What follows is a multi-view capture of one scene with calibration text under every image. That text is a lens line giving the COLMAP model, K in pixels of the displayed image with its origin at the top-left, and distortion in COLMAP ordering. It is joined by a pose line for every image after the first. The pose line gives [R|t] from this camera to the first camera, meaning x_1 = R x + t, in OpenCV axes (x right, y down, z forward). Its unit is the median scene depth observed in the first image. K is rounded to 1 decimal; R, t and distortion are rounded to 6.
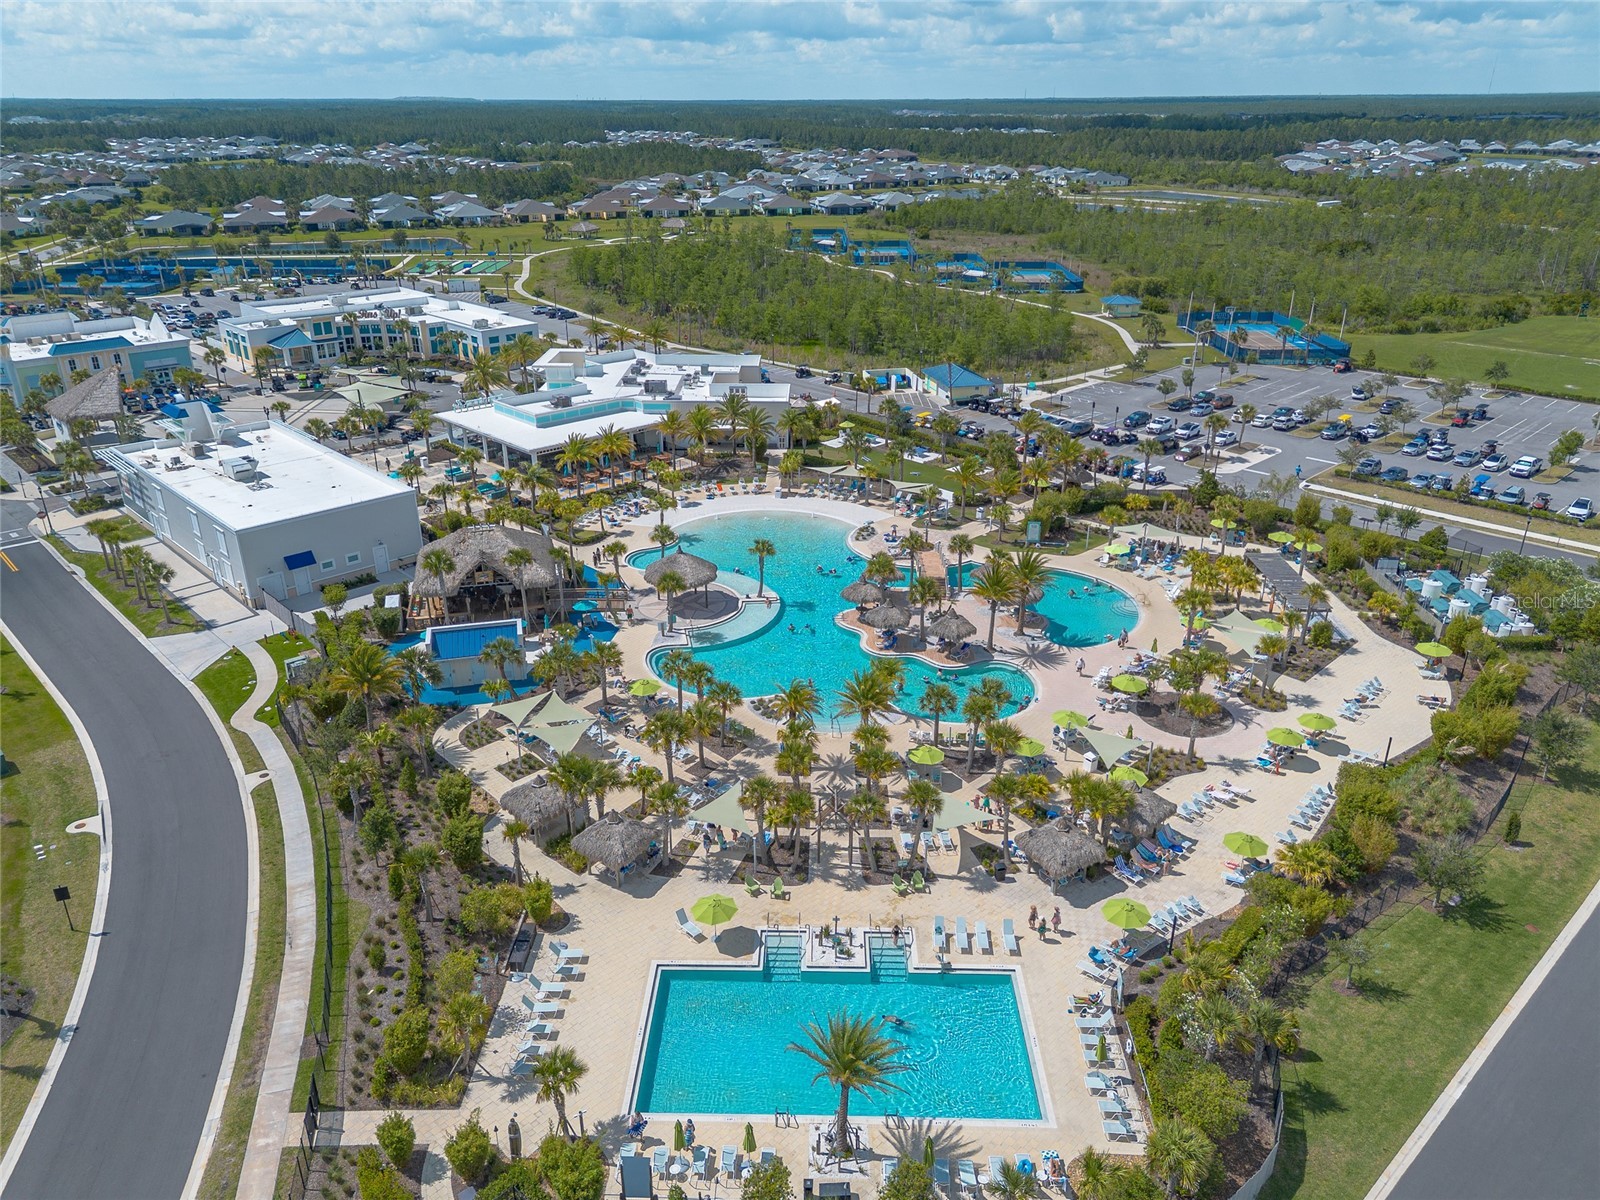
lens RADIAL K [[1151.0, 0, 800.0], [0, 1151.0, 600.0], [0, 0, 1]] dist [0.074024, -0.103352]
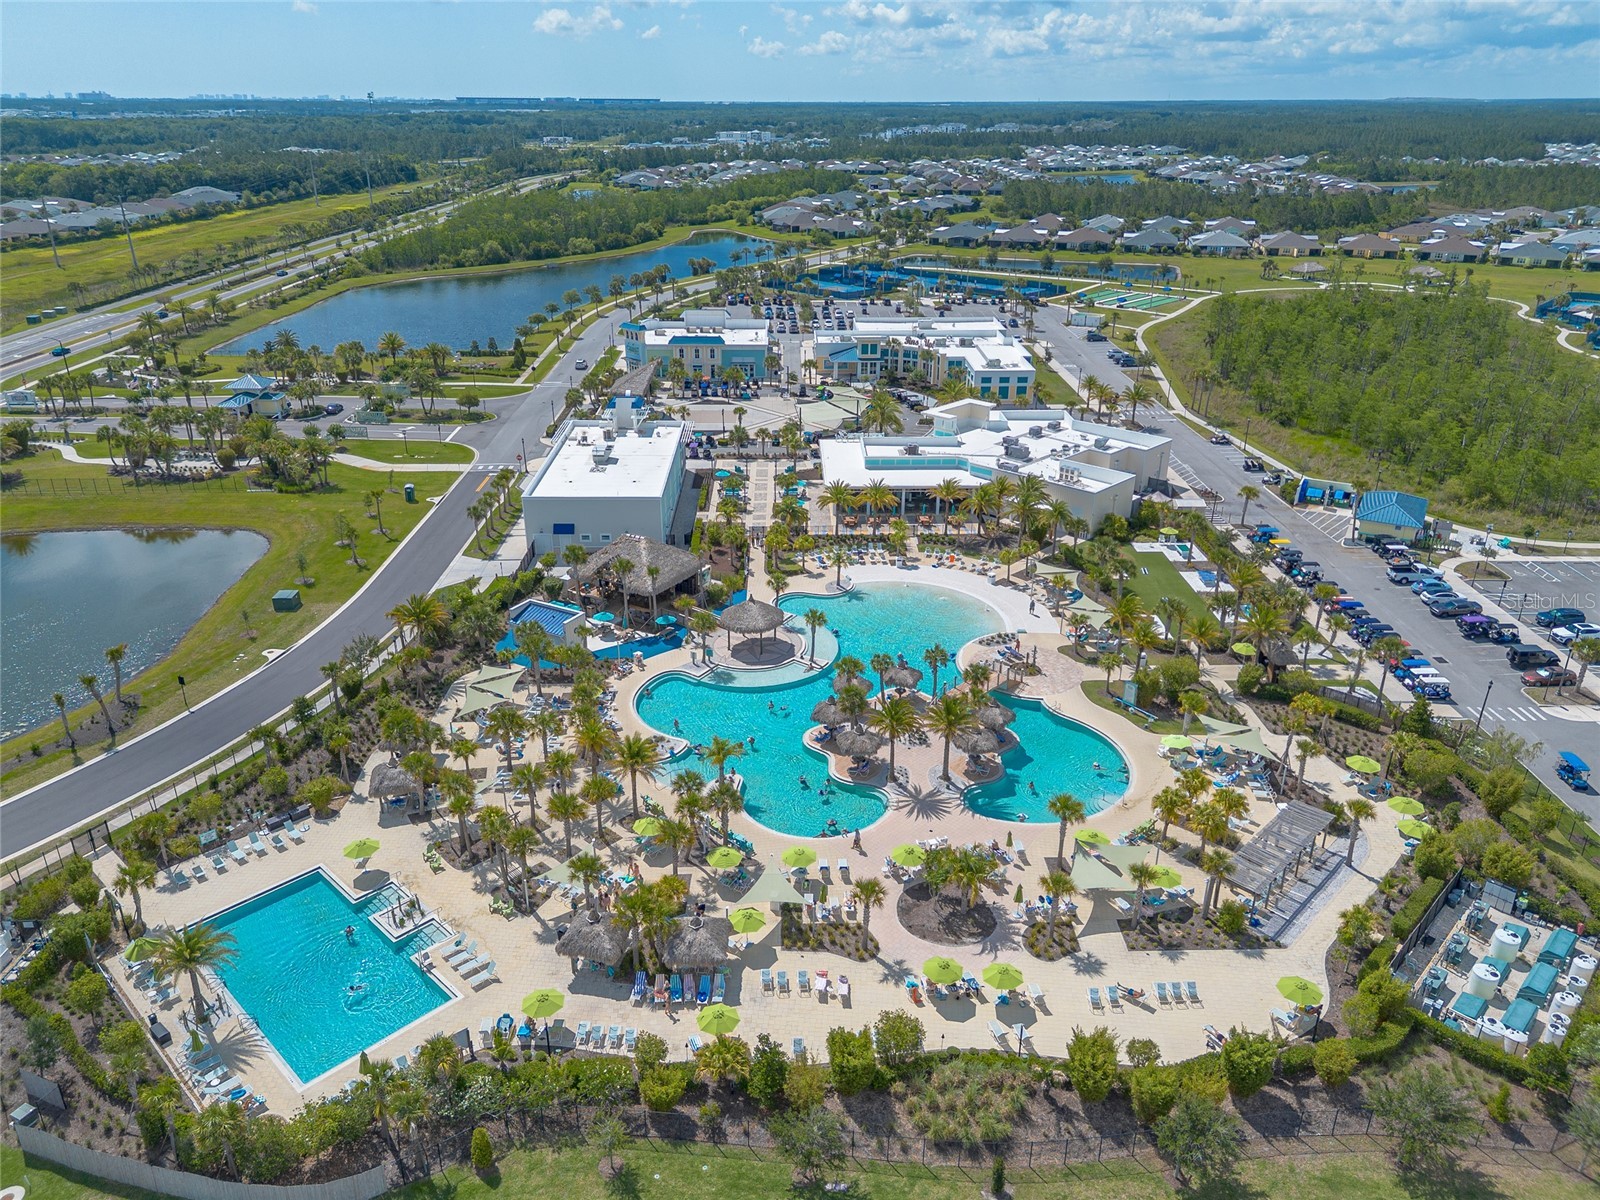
lens RADIAL K [[1144.8, 0, 800.0], [0, 1144.8, 600.0], [0, 0, 1]] dist [0.025535, -0.003750]
pose [[0.723007, 0.278048, -0.632416, 0.532372], [-0.274790, 0.955643, 0.106006, -0.144852], [0.633839, 0.097139, 0.767341, 0.136027]]
